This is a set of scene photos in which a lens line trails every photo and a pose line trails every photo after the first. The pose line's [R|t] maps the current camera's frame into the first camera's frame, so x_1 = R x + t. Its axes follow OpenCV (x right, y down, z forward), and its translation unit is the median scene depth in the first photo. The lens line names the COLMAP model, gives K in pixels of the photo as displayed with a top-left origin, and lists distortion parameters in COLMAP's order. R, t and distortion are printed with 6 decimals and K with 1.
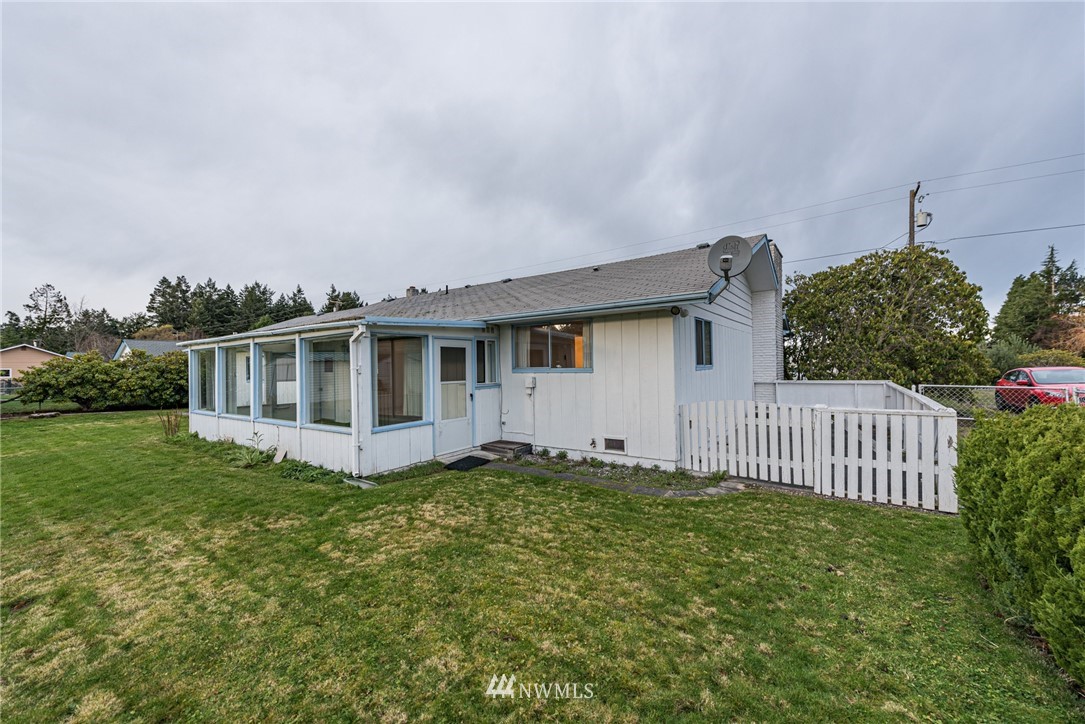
lens RADIAL K [[425.4, 0, 549.1], [0, 425.4, 366.8], [0, 0, 1]] dist [-0.001083, -0.000348]
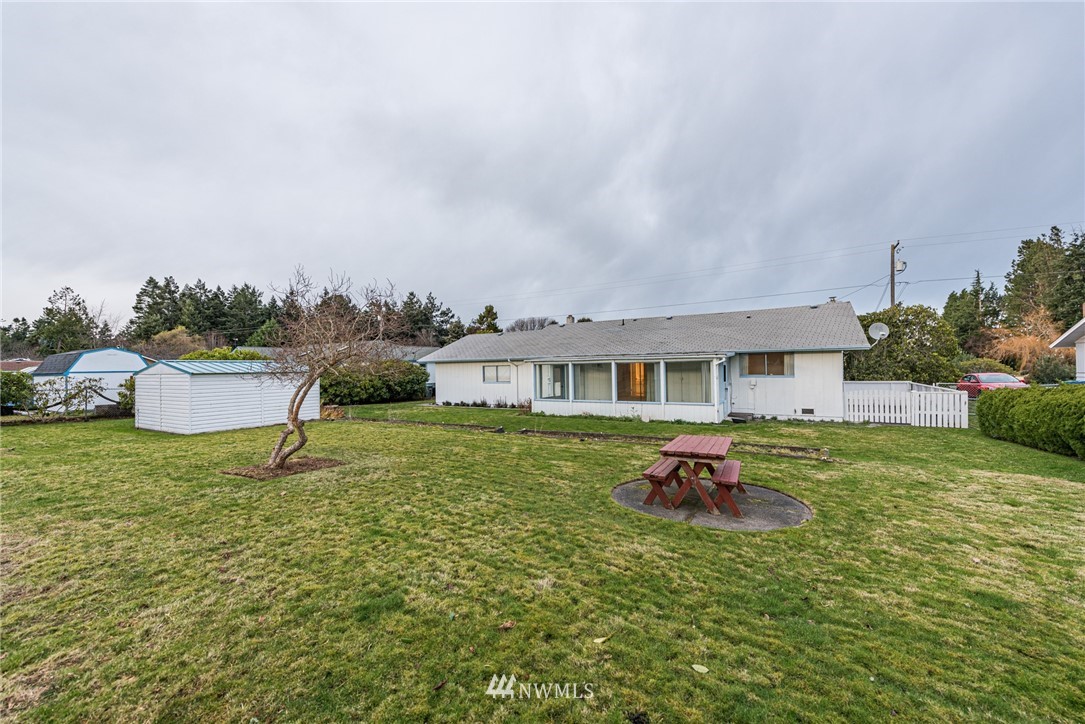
lens RADIAL K [[425.4, 0, 550.0], [0, 425.4, 363.5], [0, 0, 1]] dist [-0.001083, -0.000348]
pose [[0.996481, 0.000547, 0.083818, -0.068954], [0.000296, 0.999950, -0.010041, -0.001951], [-0.083819, 0.010031, 0.996431, -0.052689]]
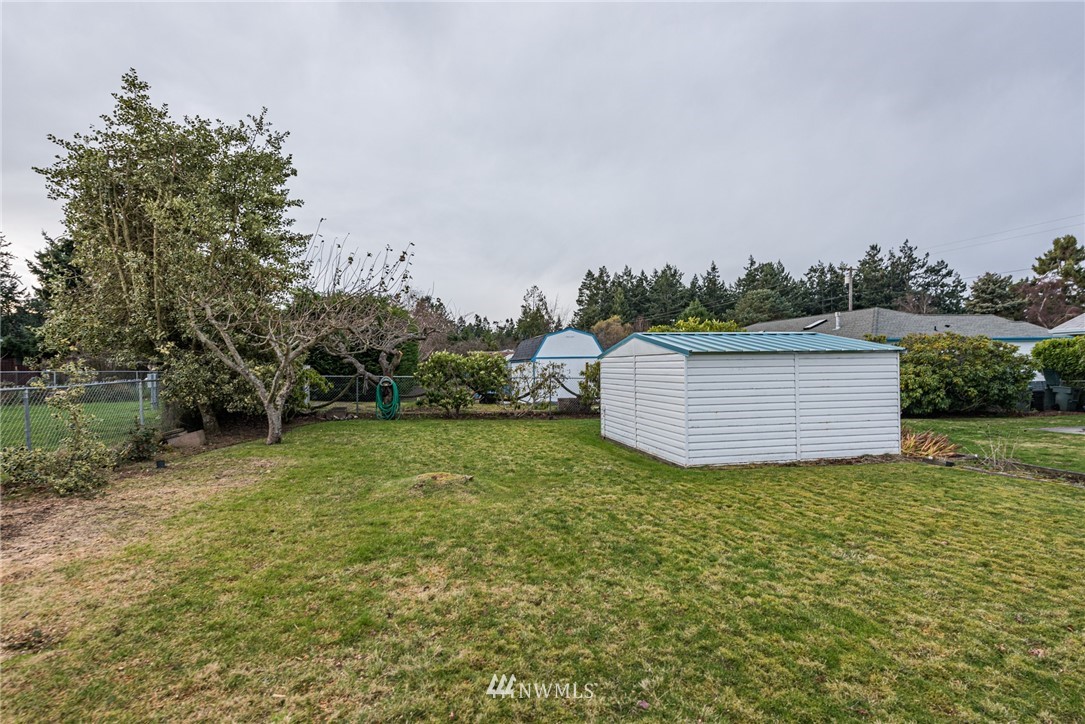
lens RADIAL K [[545.1, 0, 541.3], [0, 545.1, 361.4], [0, 0, 1]] dist [-0.003276, -0.000264]
pose [[0.728336, -0.000438, -0.685220, -0.107761], [0.003255, 0.999991, 0.002821, 0.000091], [0.685212, -0.004285, 0.728331, -0.011826]]
